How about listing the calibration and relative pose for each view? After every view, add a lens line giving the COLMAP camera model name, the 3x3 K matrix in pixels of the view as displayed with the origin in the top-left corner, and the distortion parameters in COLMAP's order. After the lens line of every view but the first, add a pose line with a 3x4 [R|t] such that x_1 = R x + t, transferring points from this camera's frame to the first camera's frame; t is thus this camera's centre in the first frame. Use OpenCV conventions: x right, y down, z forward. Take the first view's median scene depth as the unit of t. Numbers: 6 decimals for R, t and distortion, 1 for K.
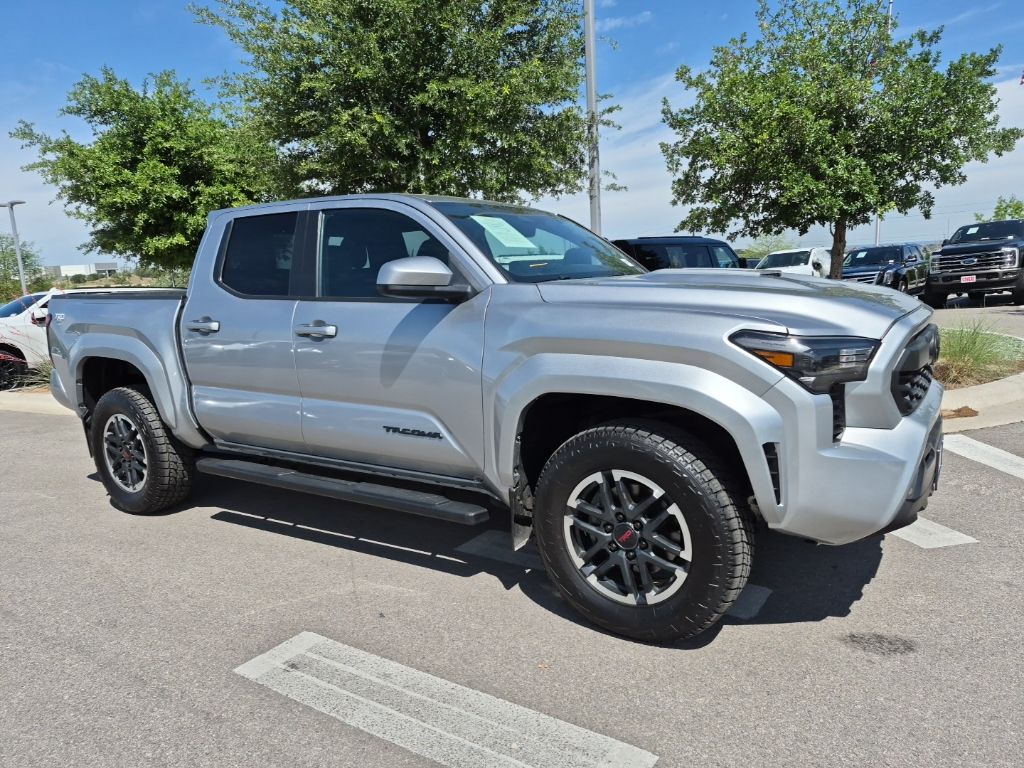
lens RADIAL K [[711.7, 0, 517.2], [0, 711.7, 375.8], [0, 0, 1]] dist [0.059128, -0.043140]
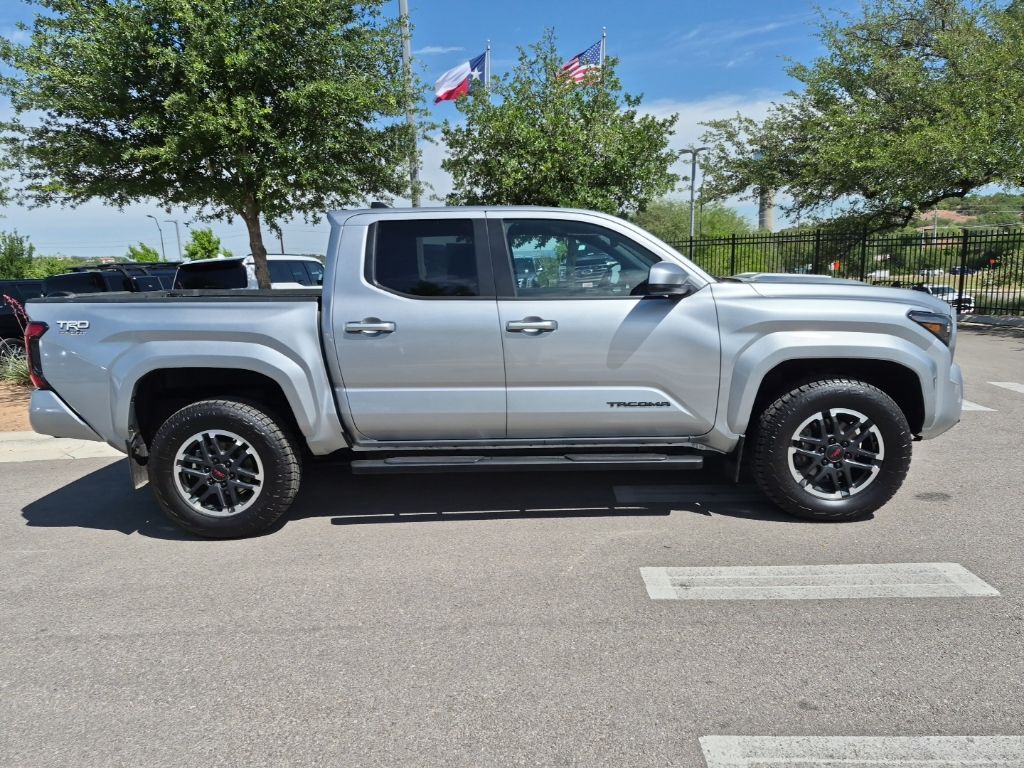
lens RADIAL K [[711.7, 0, 501.8], [0, 711.7, 376.5], [0, 0, 1]] dist [0.059128, -0.043140]
pose [[0.848694, -0.066362, 0.524704, -0.797853], [0.068847, 0.997517, 0.014802, -0.002492], [-0.524384, 0.023562, 0.851156, 0.057279]]
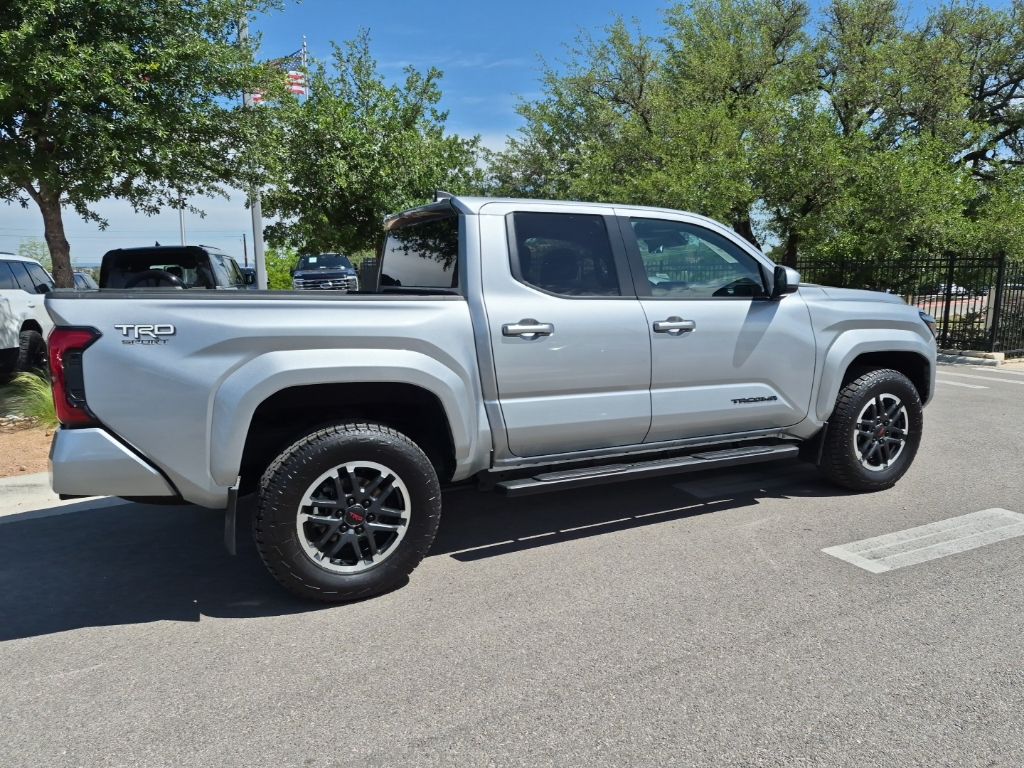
lens RADIAL K [[711.7, 0, 510.9], [0, 711.7, 386.1], [0, 0, 1]] dist [0.059128, -0.043140]
pose [[0.507038, -0.082100, 0.858005, -1.195600], [0.112405, 0.993250, 0.028616, -0.025857], [-0.854563, 0.081935, 0.512844, 0.565921]]
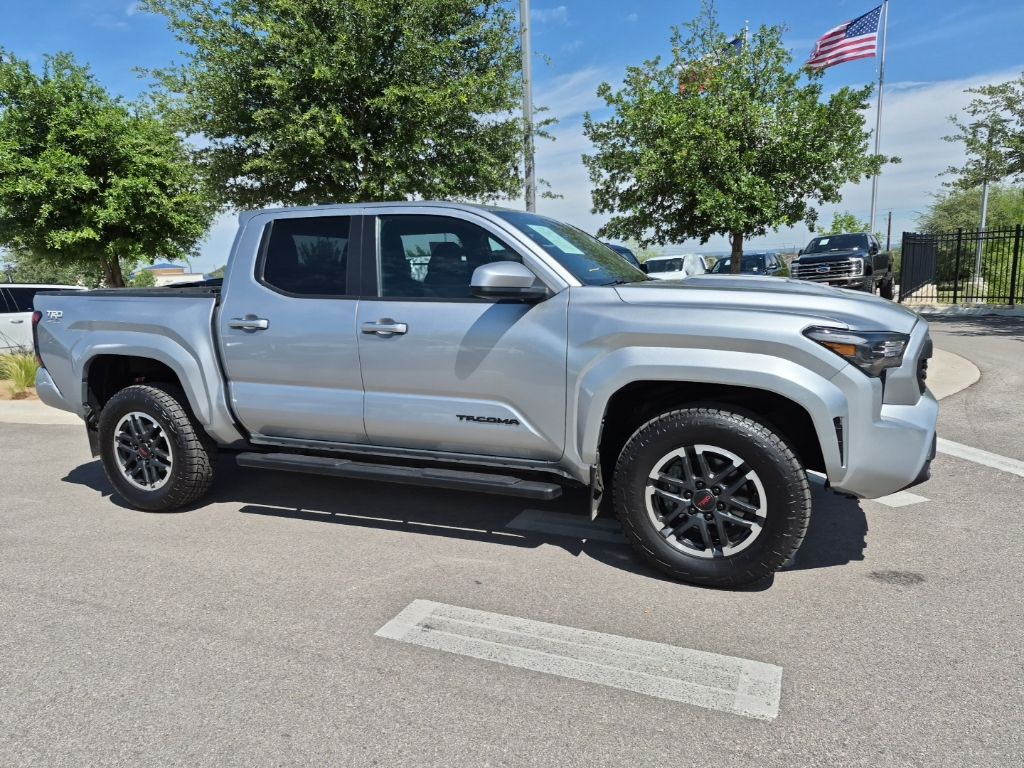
lens RADIAL K [[711.7, 0, 504.2], [0, 711.7, 382.1], [0, 0, 1]] dist [0.059128, -0.043140]
pose [[0.985228, -0.011633, 0.170853, -0.248925], [0.010402, 0.999913, 0.008103, 0.009586], [-0.170932, -0.006206, 0.985263, -0.075304]]
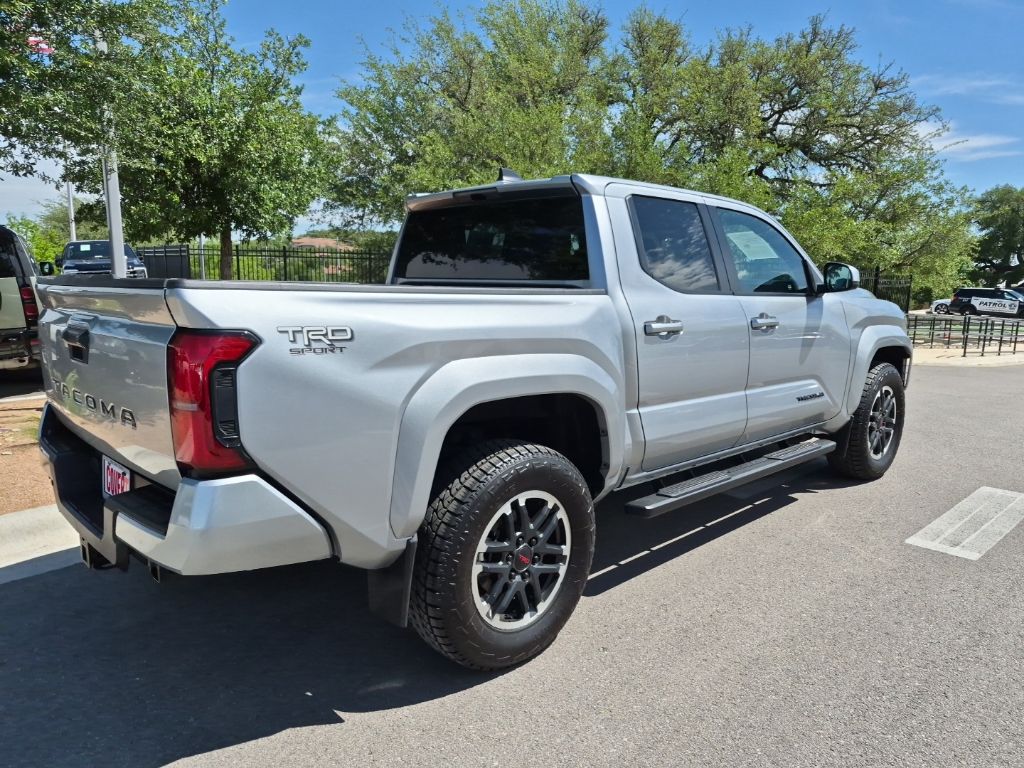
lens RADIAL K [[711.7, 0, 511.7], [0, 711.7, 388.3], [0, 0, 1]] dist [0.059128, -0.043140]
pose [[0.223554, -0.099979, 0.969550, -1.227482], [0.129703, 0.988930, 0.072071, -0.079821], [-0.966023, 0.109642, 0.234047, 0.974568]]
